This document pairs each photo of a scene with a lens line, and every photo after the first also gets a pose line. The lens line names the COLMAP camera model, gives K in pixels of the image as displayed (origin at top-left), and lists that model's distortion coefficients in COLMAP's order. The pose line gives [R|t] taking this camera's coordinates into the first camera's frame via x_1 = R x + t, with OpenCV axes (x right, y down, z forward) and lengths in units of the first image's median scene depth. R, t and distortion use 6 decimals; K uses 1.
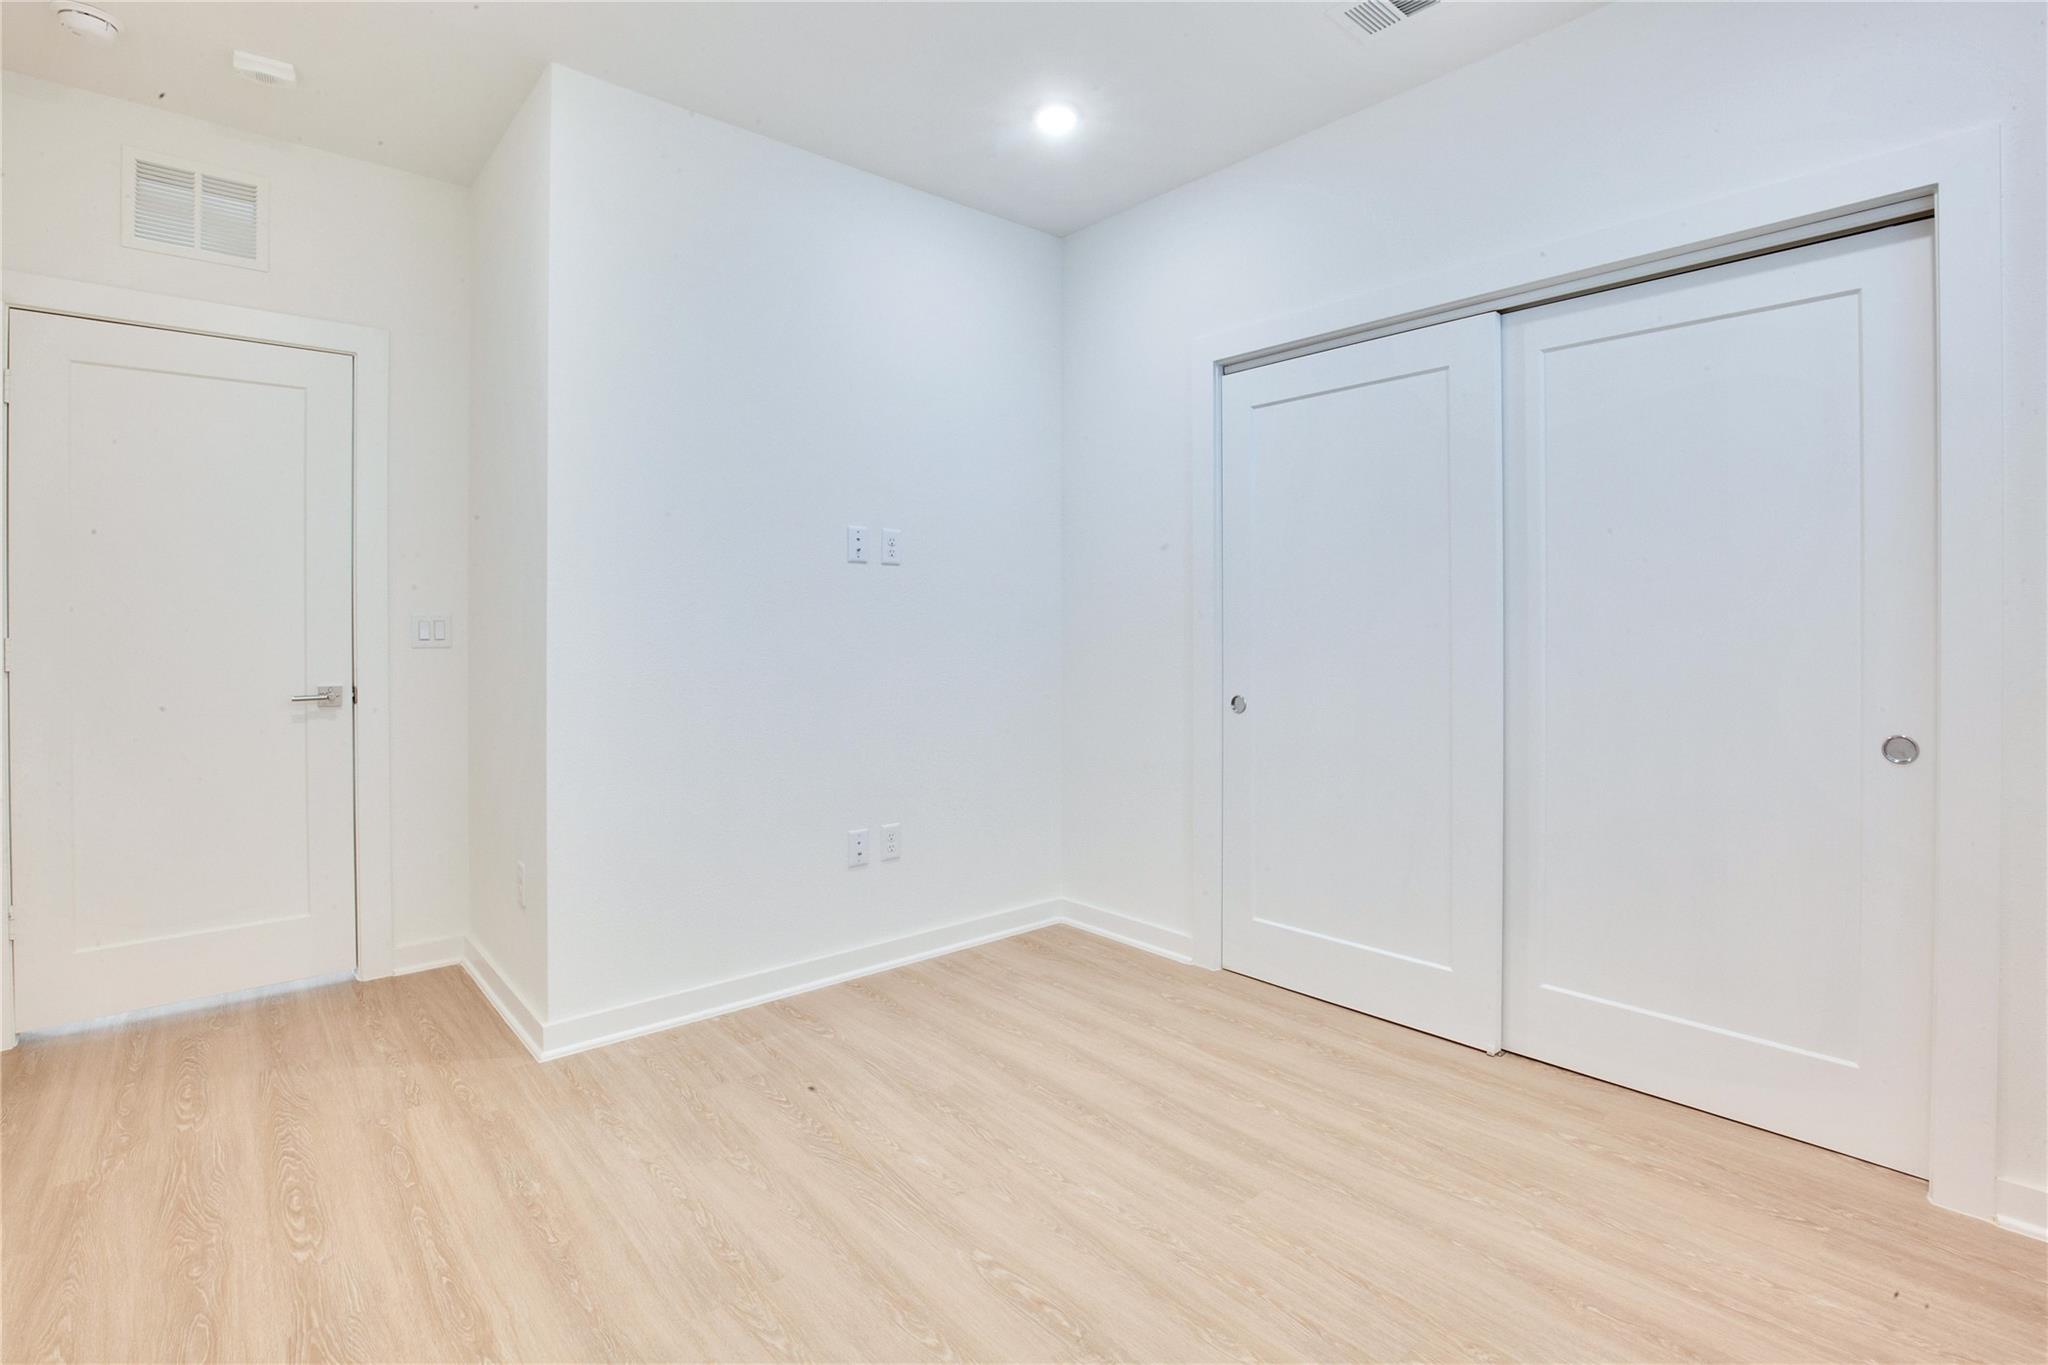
lens RADIAL K [[982.5, 0, 1027.1], [0, 982.5, 644.0], [0, 0, 1]] dist [-0.030639, 0.003230]
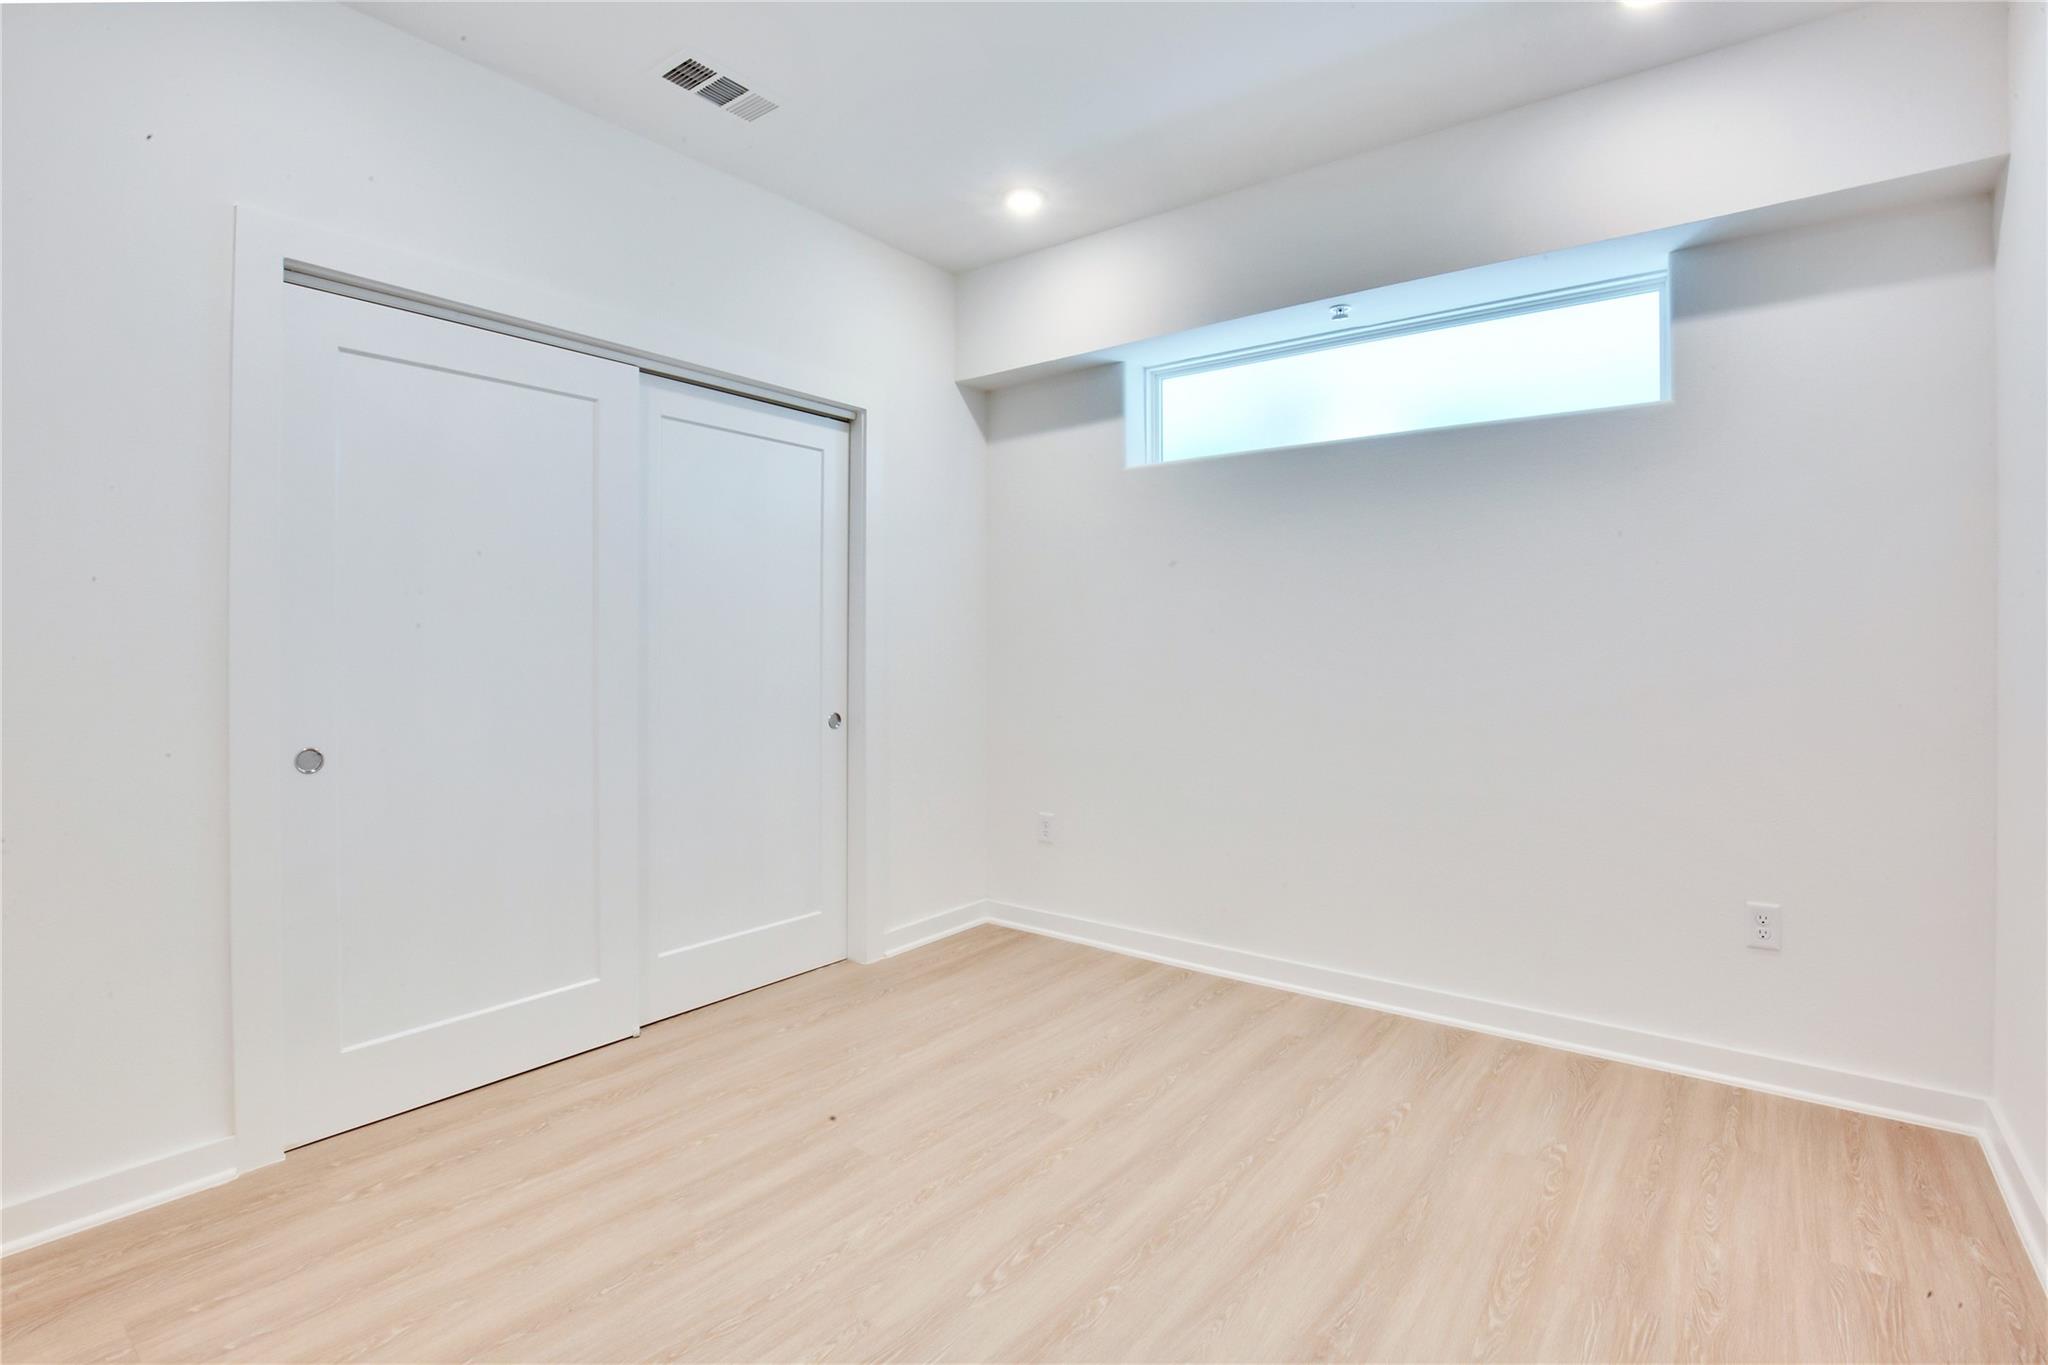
lens RADIAL K [[982.5, 0, 1024.7], [0, 982.5, 663.1], [0, 0, 1]] dist [-0.030639, 0.003230]
pose [[-0.206032, -0.010918, 0.978484, -0.729057], [0.017713, 0.999732, 0.014884, -0.011545], [-0.978385, 0.020398, -0.205783, 0.825659]]
